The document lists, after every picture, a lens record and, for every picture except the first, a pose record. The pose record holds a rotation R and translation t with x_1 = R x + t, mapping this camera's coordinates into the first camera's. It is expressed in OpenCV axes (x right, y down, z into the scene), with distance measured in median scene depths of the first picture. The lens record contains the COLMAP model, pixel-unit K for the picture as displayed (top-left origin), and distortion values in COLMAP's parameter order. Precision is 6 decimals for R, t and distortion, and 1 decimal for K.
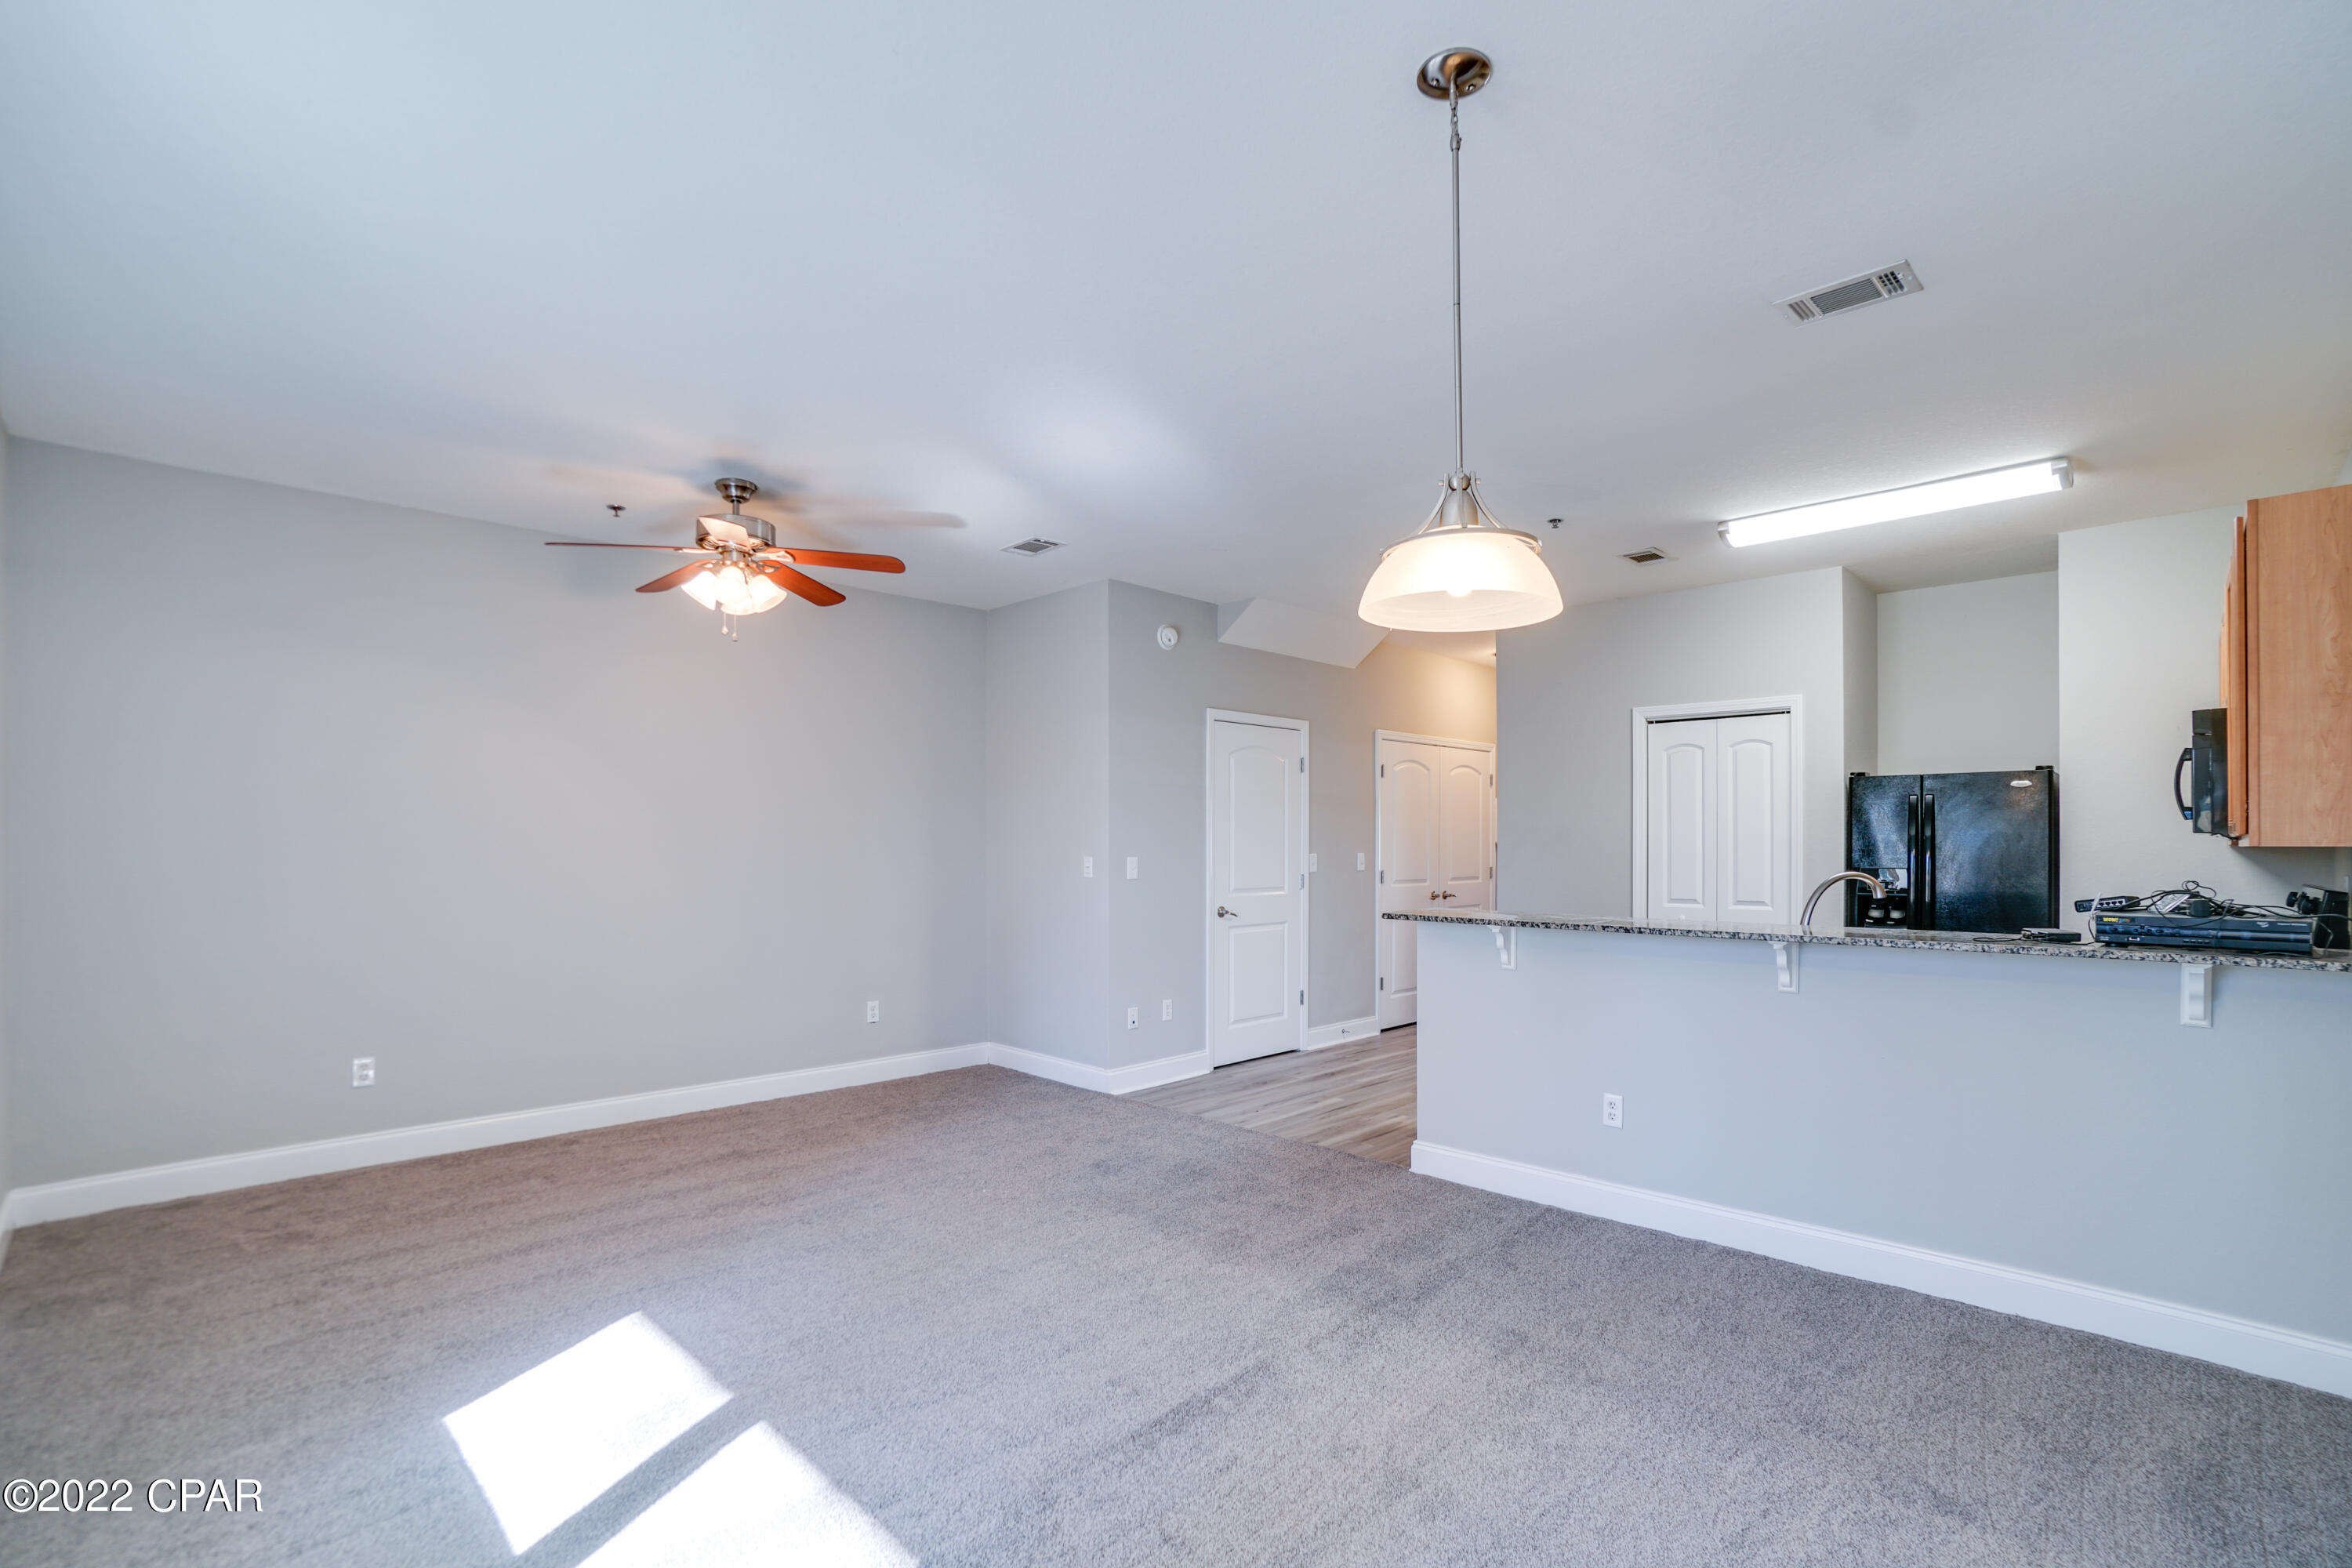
lens RADIAL K [[1061.2, 0, 1183.4], [0, 1061.2, 837.1], [0, 0, 1]] dist [-0.051568, 0.016005]
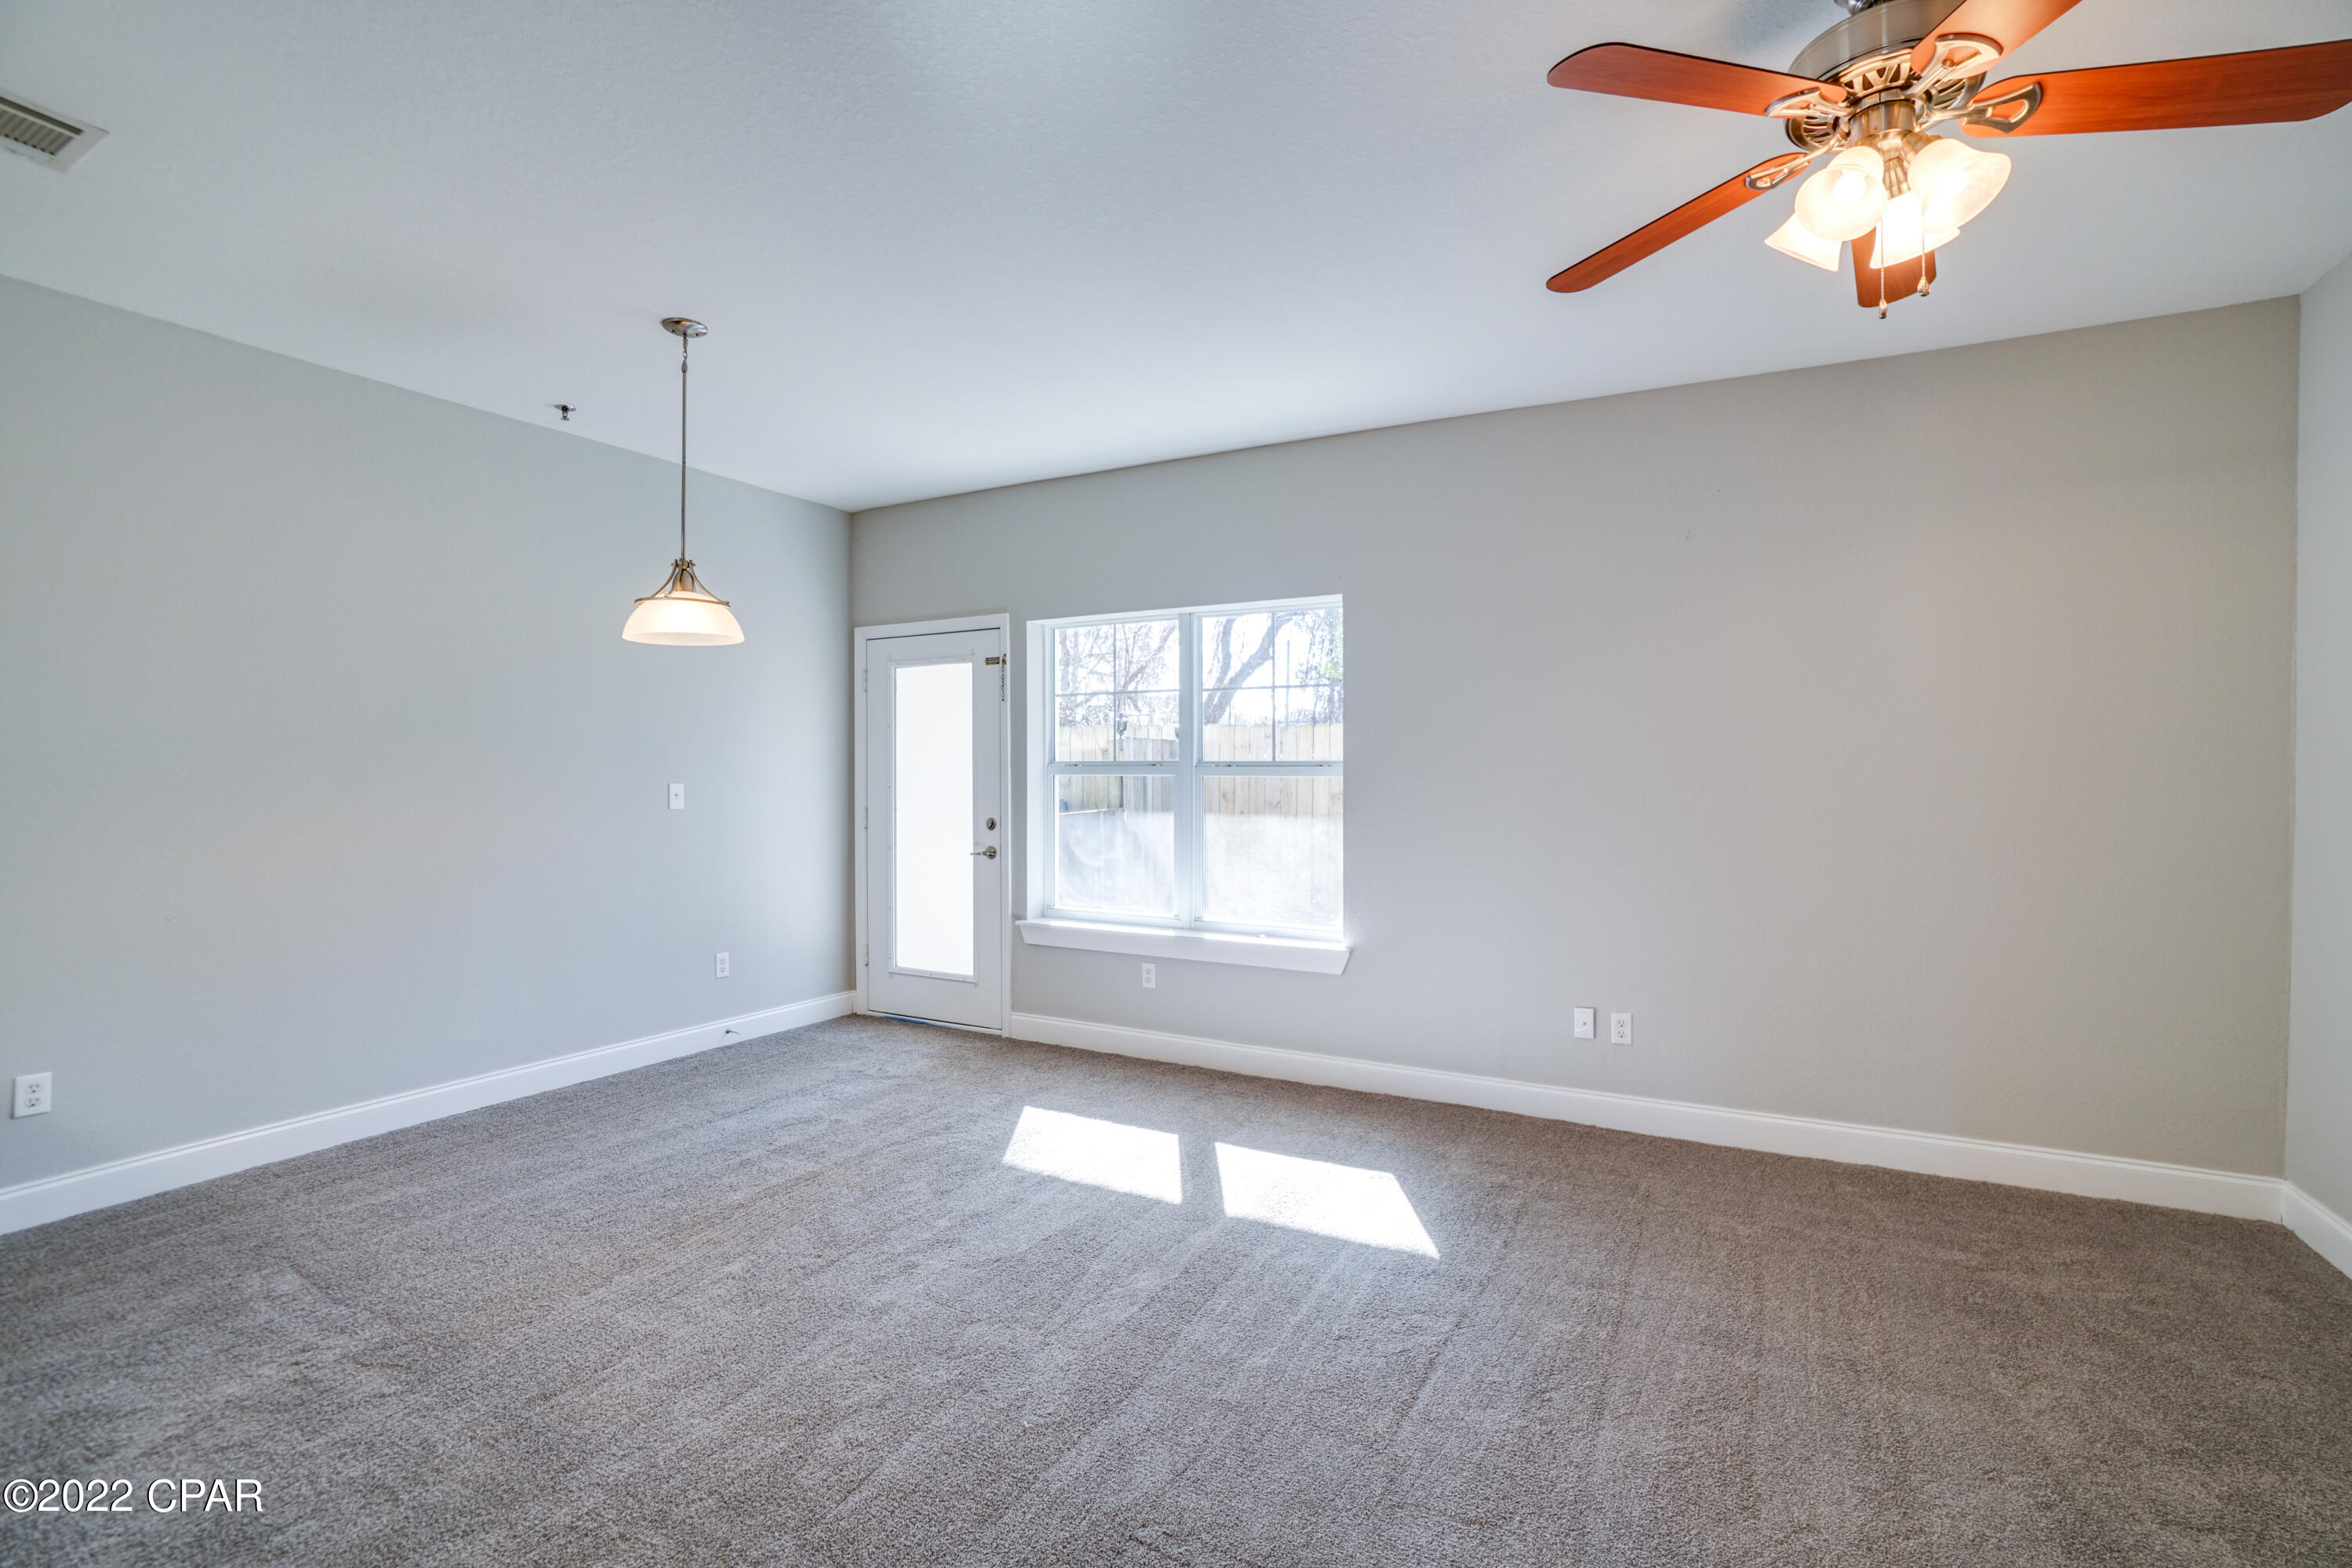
lens RADIAL K [[1061.2, 0, 1173.9], [0, 1061.2, 779.7], [0, 0, 1]] dist [-0.051568, 0.016005]
pose [[-0.962902, 0.000701, -0.269851, -0.021115], [-0.001019, 0.999980, 0.006233, 0.006970], [0.269850, 0.006276, -0.962882, 1.122645]]
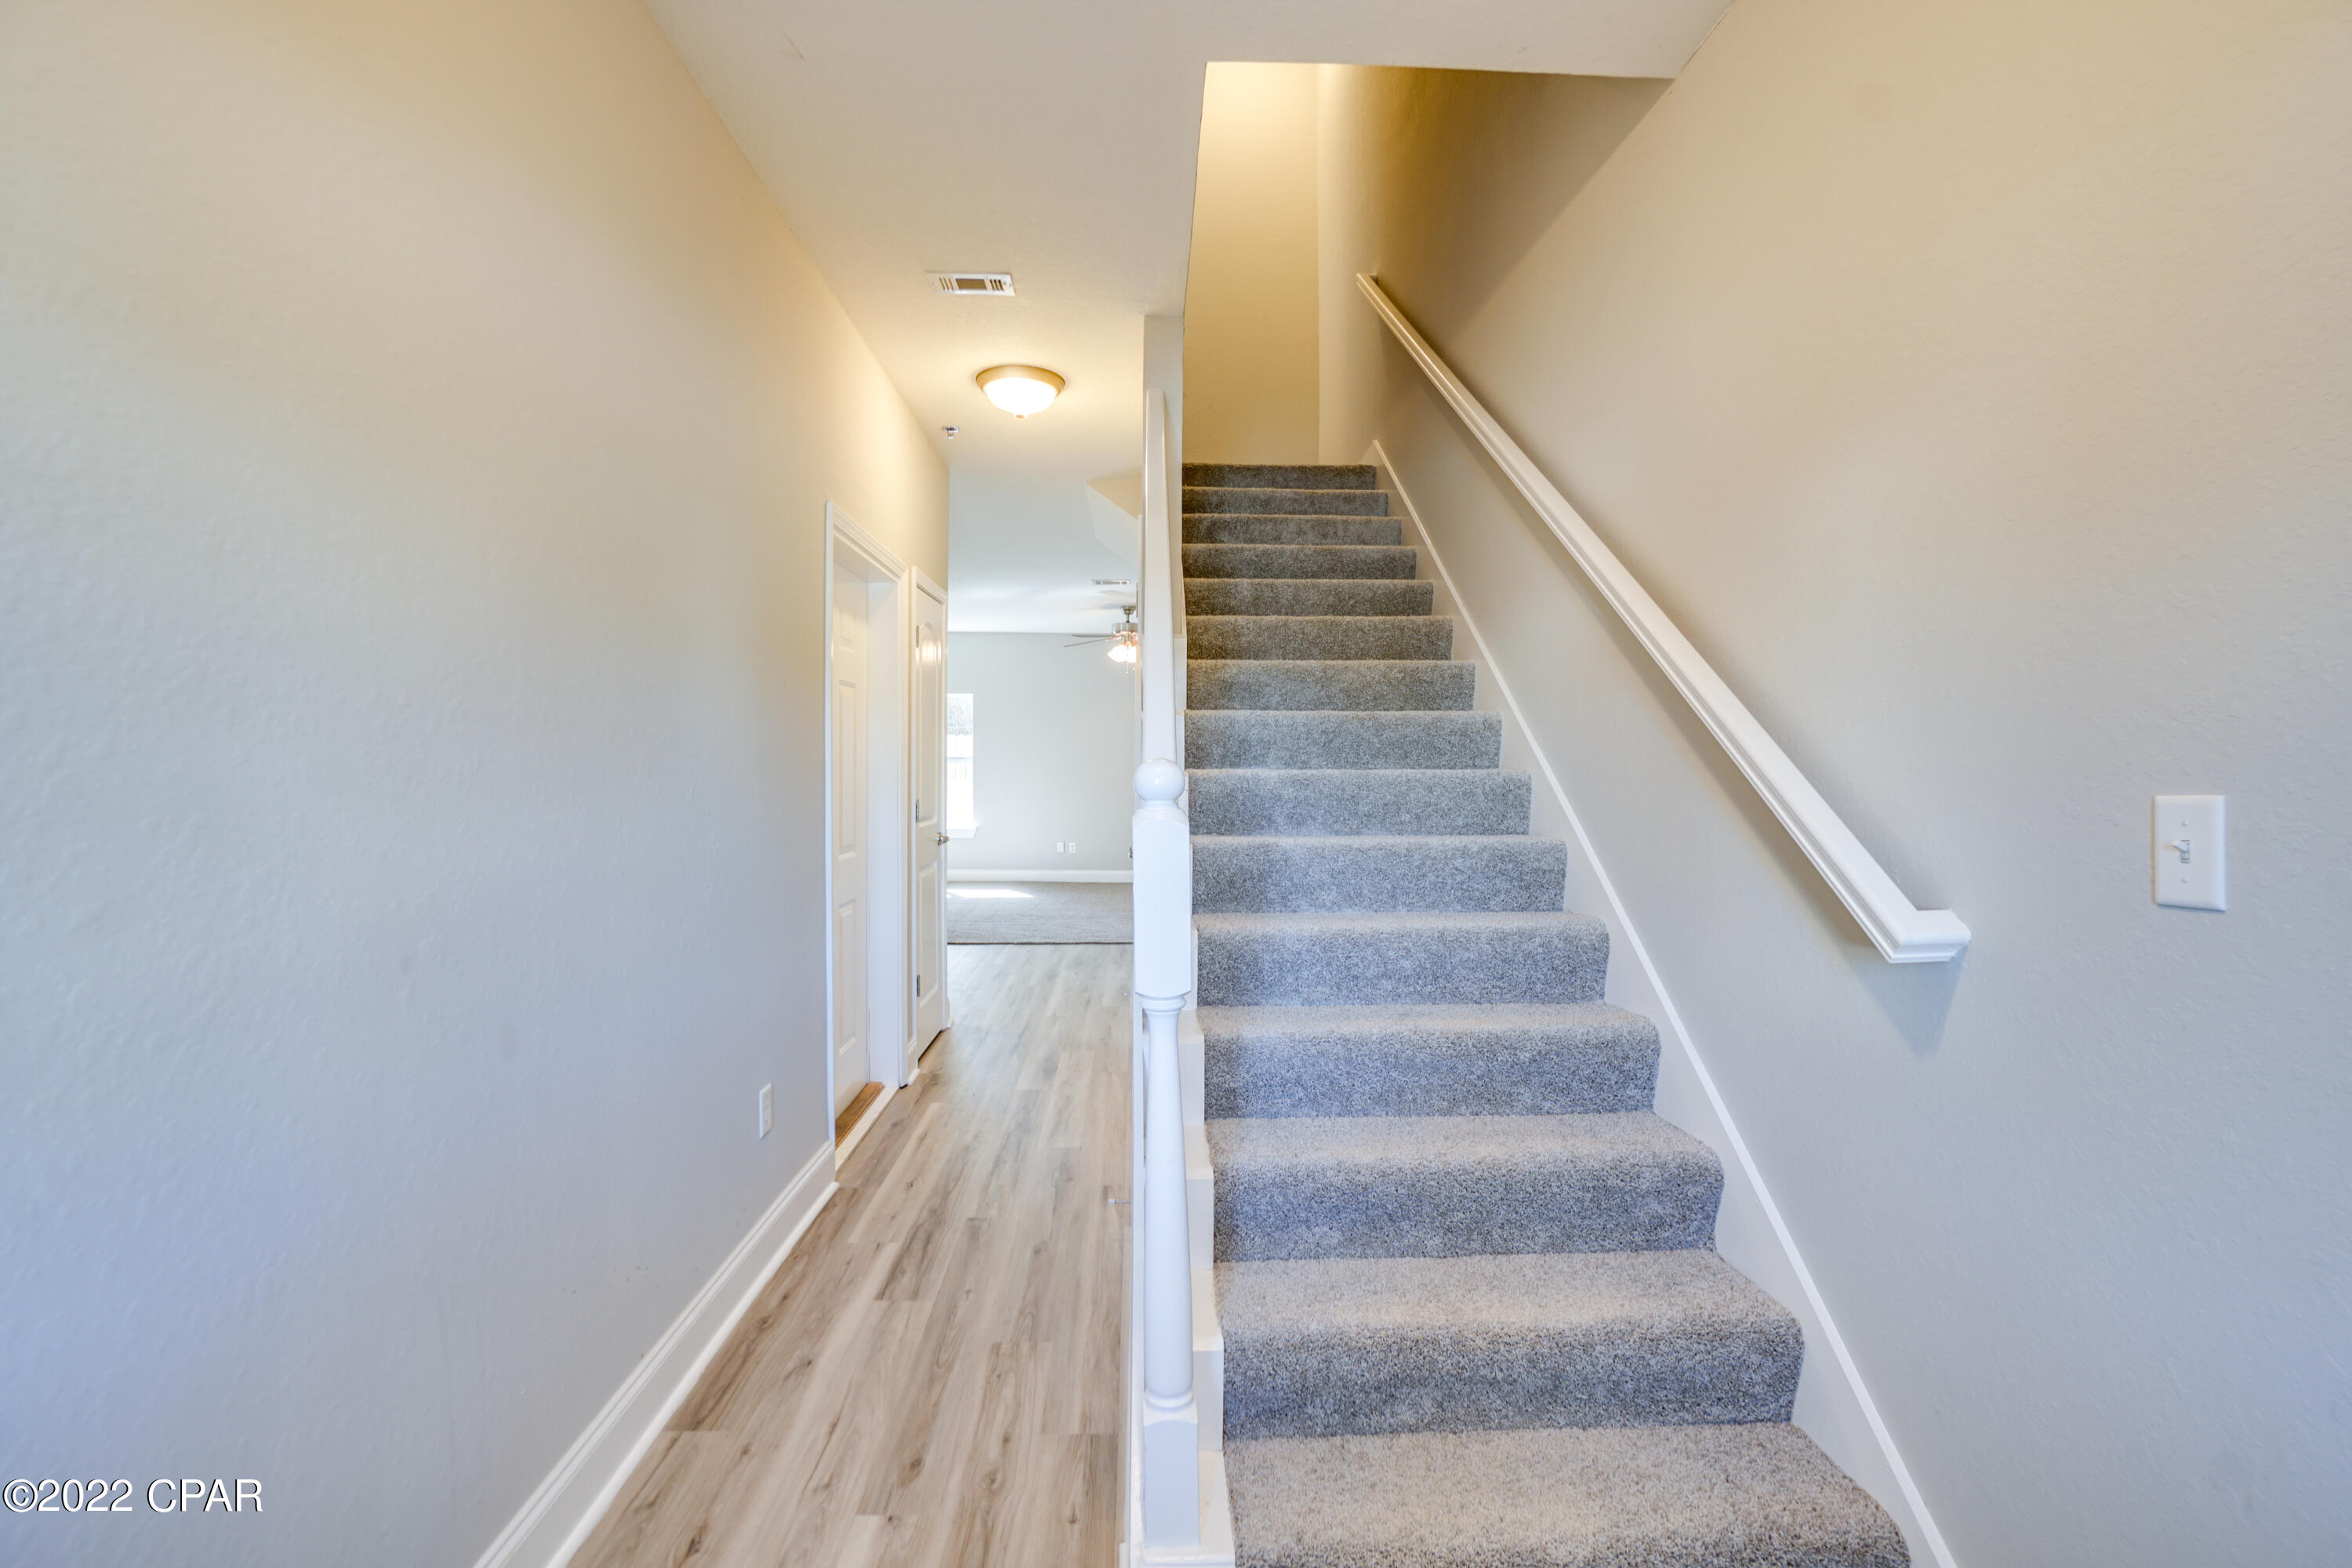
lens RADIAL K [[1061.2, 0, 1175.0], [0, 1061.2, 774.3], [0, 0, 1]] dist [-0.051568, 0.016005]
pose [[-0.686496, 0.003797, -0.727124, 1.019773], [0.000982, 0.999990, 0.004295, 0.027101], [0.727133, 0.002235, -0.686493, 2.259754]]
